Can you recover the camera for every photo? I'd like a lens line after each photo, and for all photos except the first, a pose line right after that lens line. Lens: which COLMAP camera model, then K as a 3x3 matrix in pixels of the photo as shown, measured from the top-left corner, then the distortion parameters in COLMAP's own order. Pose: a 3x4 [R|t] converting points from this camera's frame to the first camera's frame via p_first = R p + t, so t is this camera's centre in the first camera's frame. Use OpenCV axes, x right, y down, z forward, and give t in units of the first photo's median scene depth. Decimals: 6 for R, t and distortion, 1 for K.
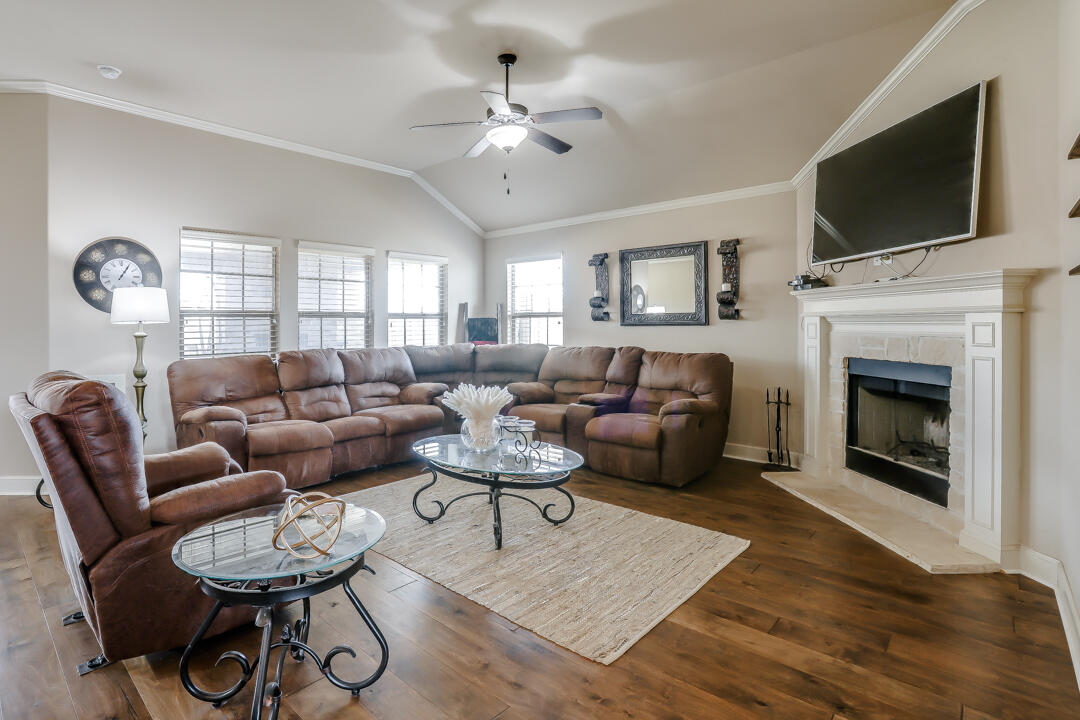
lens RADIAL K [[535.2, 0, 513.3], [0, 535.2, 316.9], [0, 0, 1]] dist [-0.042942, 0.006266]
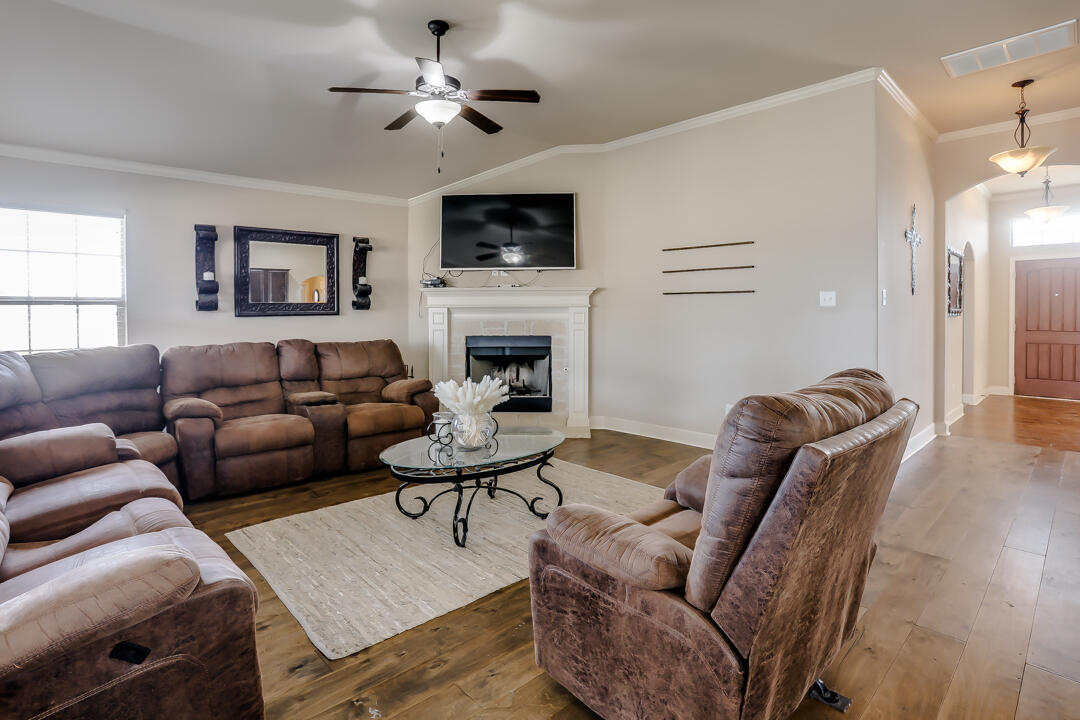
lens RADIAL K [[535.2, 0, 500.9], [0, 535.2, 319.2], [0, 0, 1]] dist [-0.042942, 0.006266]
pose [[0.128581, -0.012350, 0.991622, -0.621051], [-0.008676, 0.999870, 0.013578, 0.006524], [-0.991661, -0.010349, 0.128457, 0.535571]]
